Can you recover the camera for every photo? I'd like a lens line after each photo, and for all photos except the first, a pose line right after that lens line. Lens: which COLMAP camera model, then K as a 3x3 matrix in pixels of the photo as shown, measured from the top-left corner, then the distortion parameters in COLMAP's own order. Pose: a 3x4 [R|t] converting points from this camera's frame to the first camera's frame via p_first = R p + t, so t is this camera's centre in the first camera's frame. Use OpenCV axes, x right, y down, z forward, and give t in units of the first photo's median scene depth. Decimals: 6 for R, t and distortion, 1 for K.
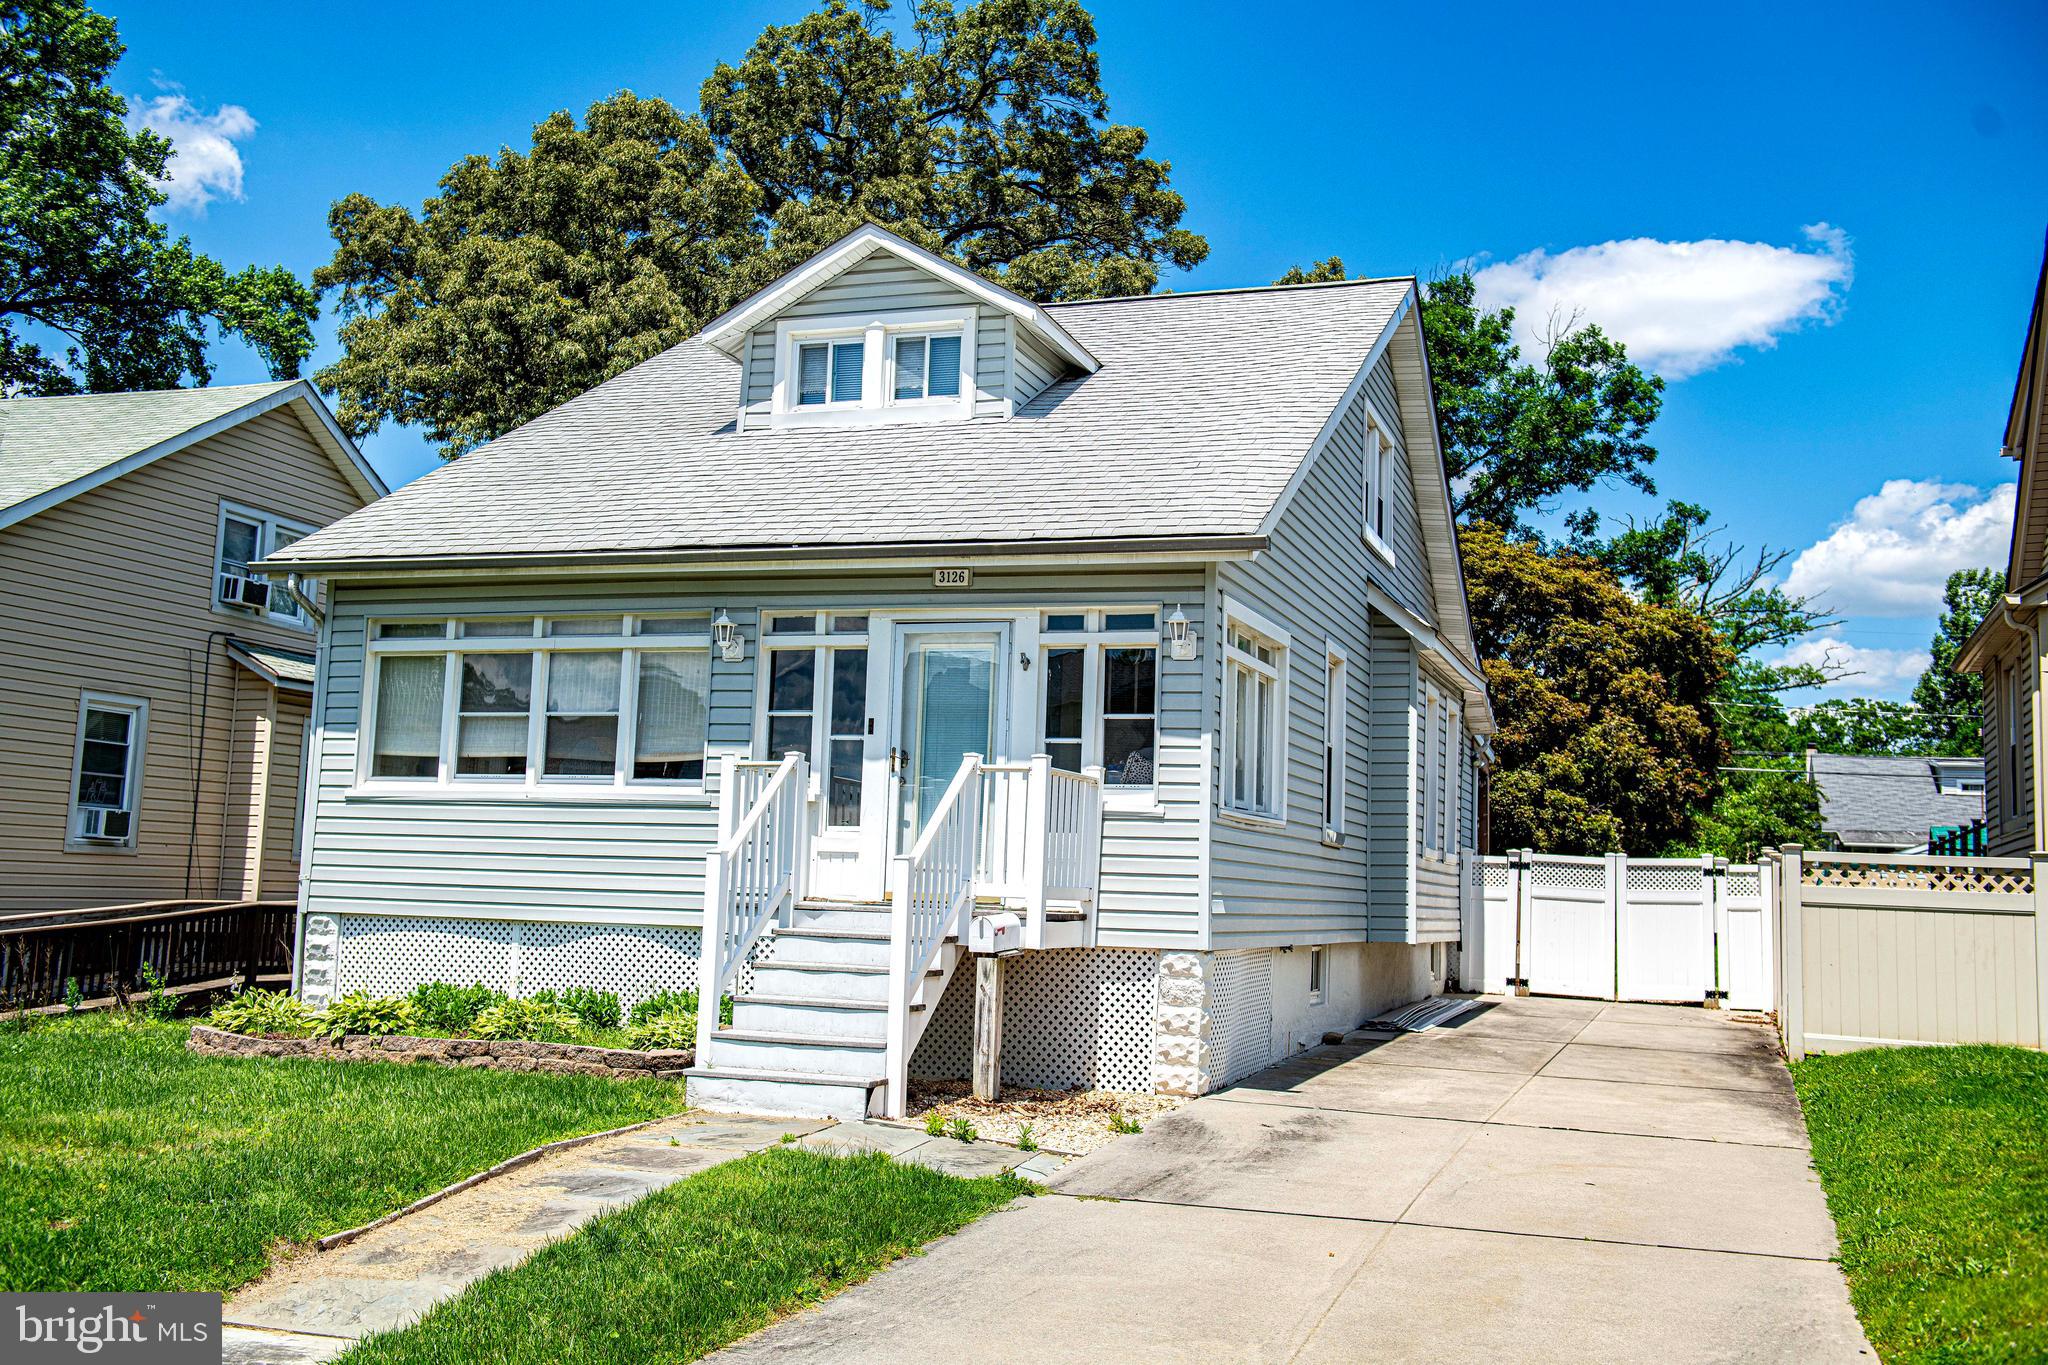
lens RADIAL K [[1958.5, 0, 1015.7], [0, 1958.5, 672.5], [0, 0, 1]] dist [0.024536, 0.000000]
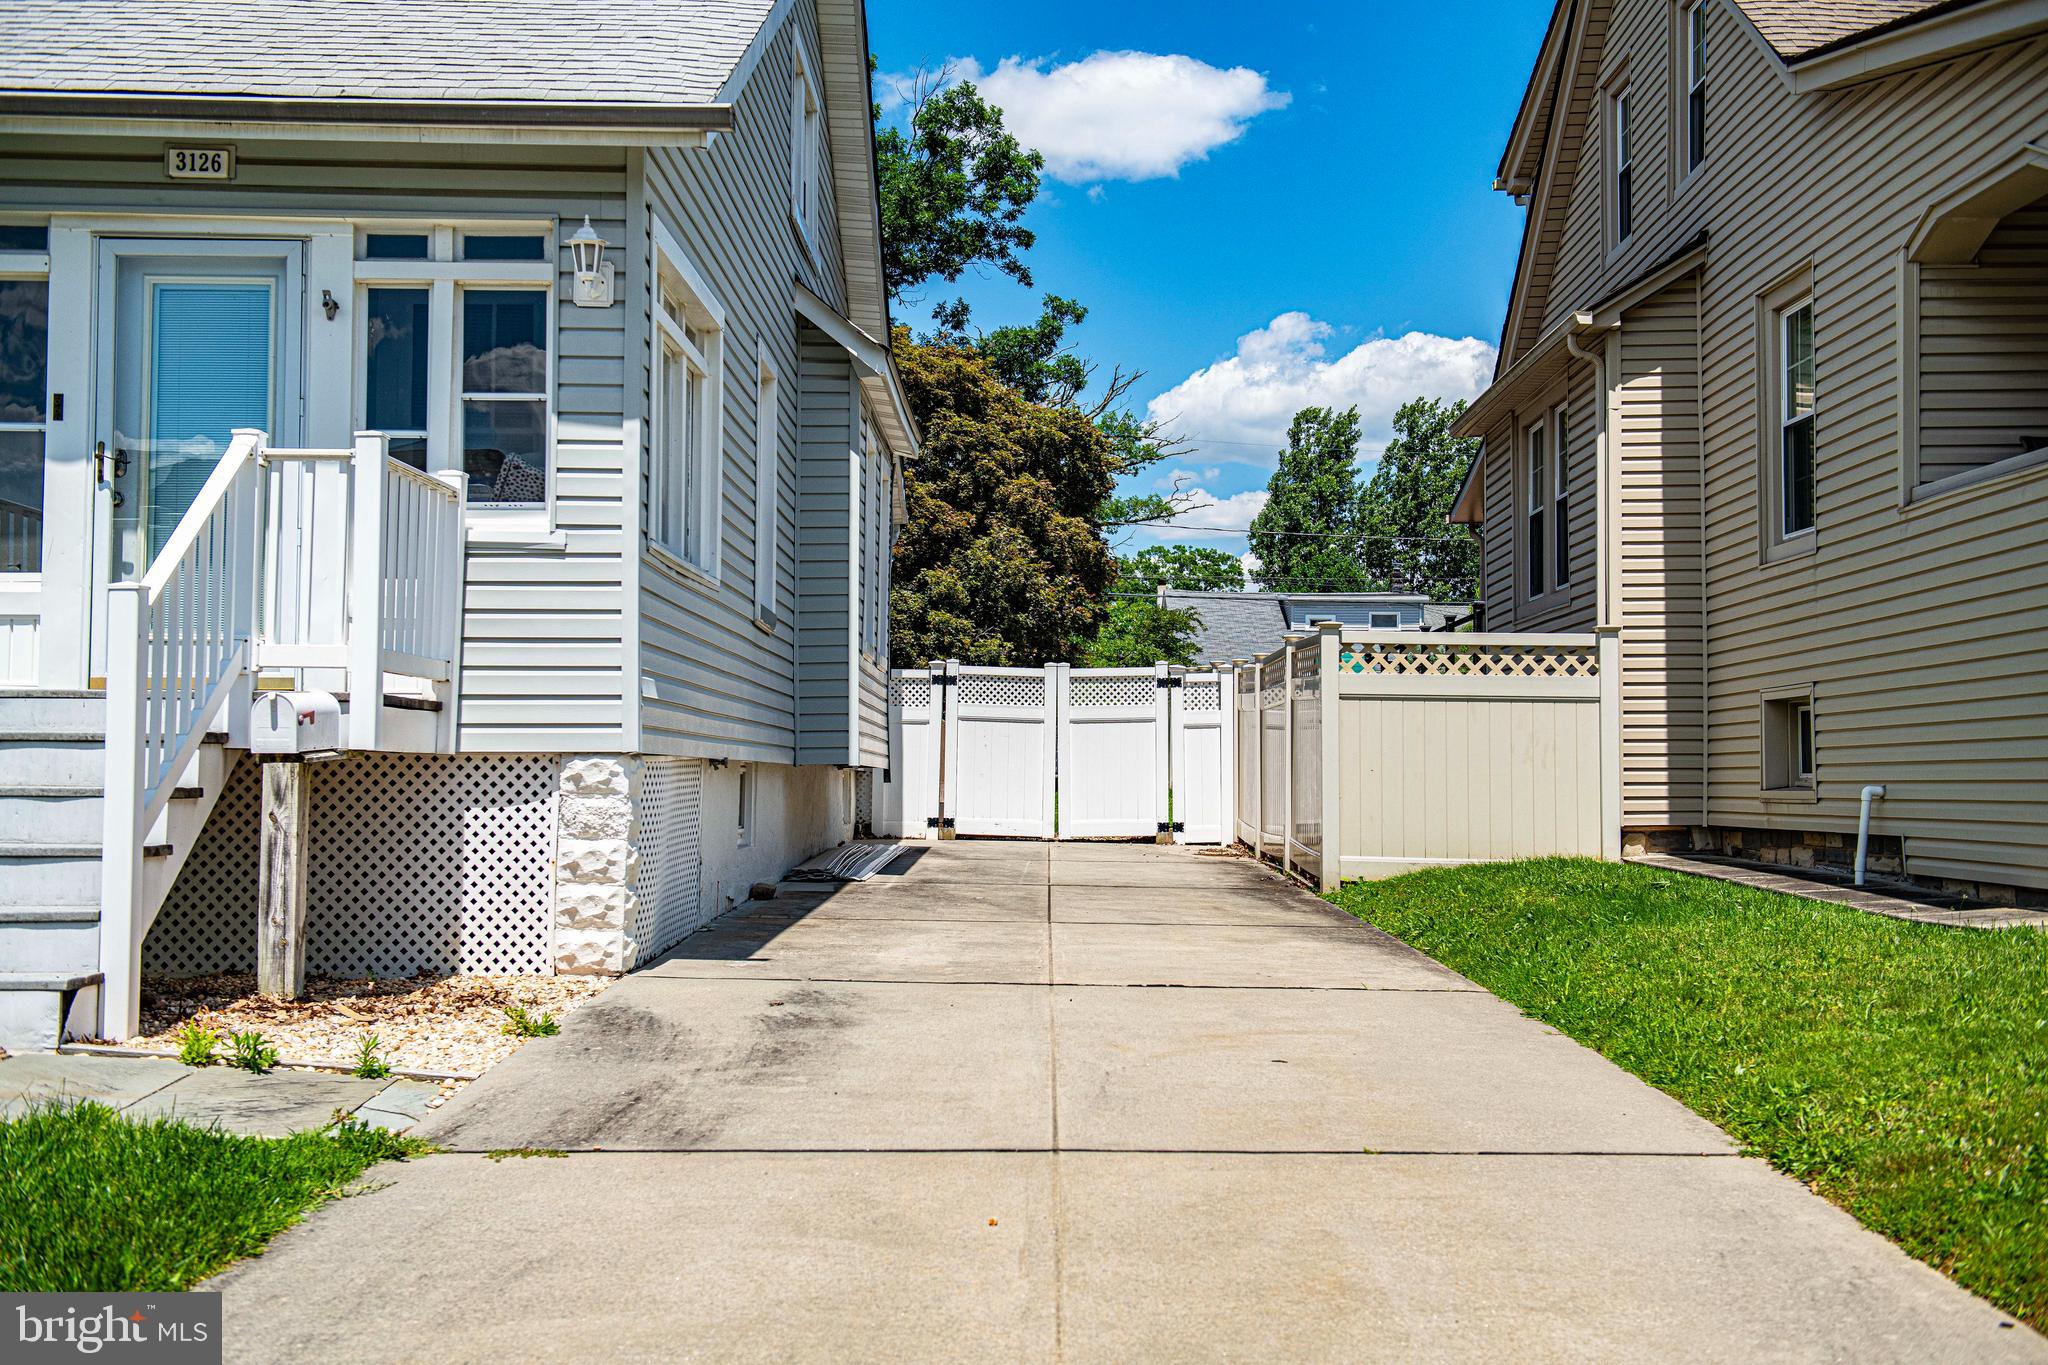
lens RADIAL K [[2161.0, 0, 1023.2], [0, 2161.0, 676.0], [0, 0, 1]] dist [0.055418, 0.000000]
pose [[0.942332, -0.012922, 0.334431, -0.019154], [-0.010867, 0.997546, 0.069165, 0.057861], [-0.334504, -0.068811, 0.939879, 0.249391]]
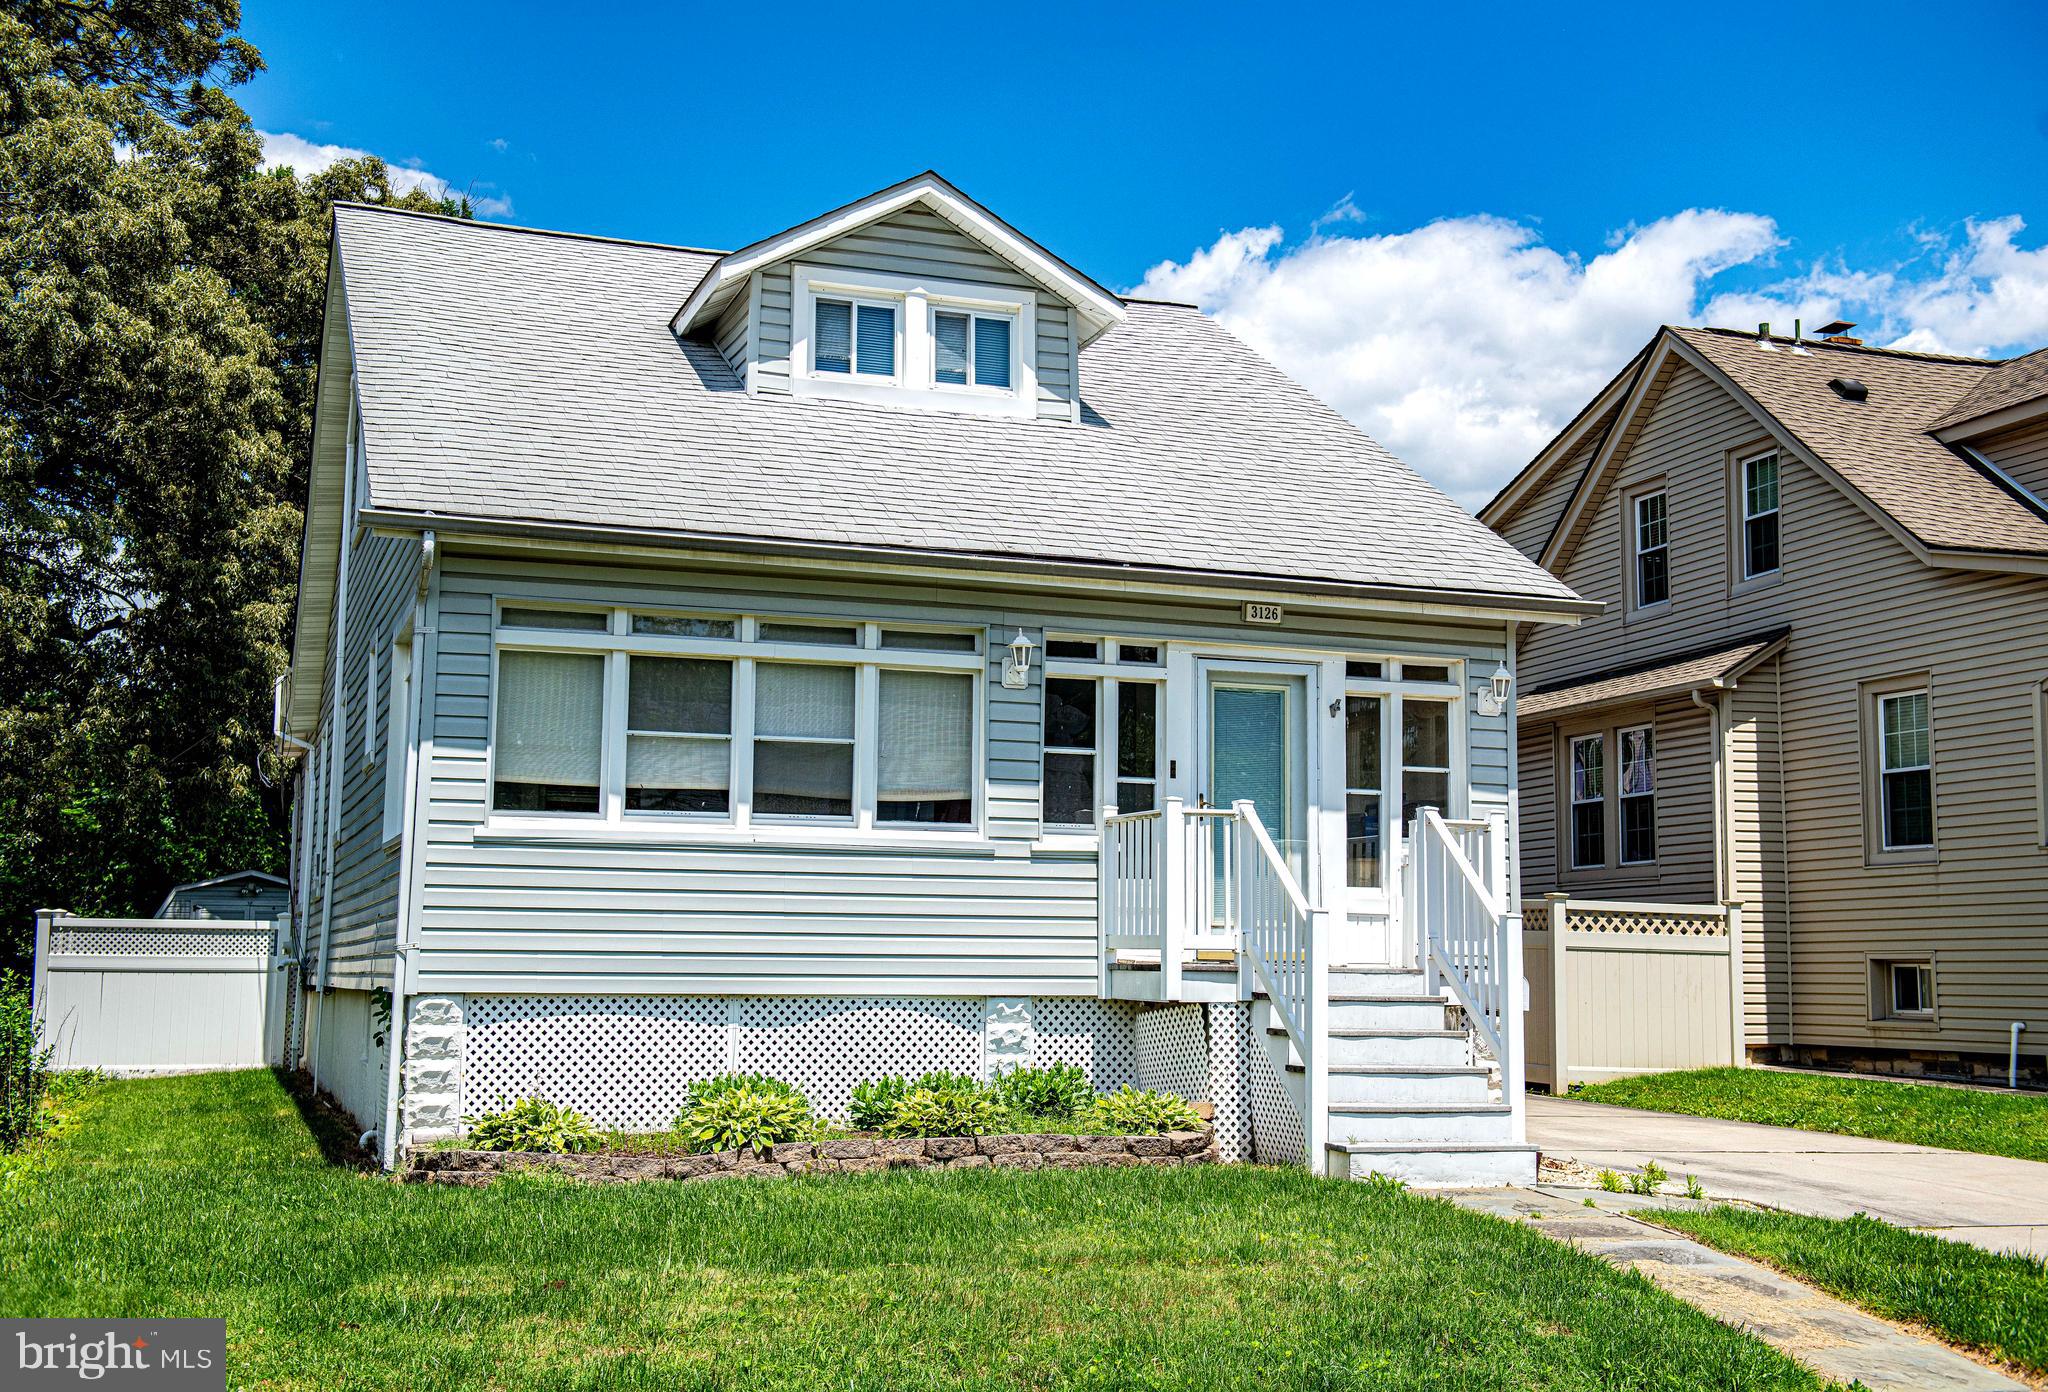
lens RADIAL K [[2407.4, 0, 1023.8], [0, 2407.4, 685.3], [0, 0, 1]] dist [0.069175, 0.000000]
pose [[0.776749, 0.051638, 0.627690, -0.797104], [-0.056131, 0.998343, -0.012669, 0.006331], [-0.627304, -0.025392, 0.778360, 0.167905]]
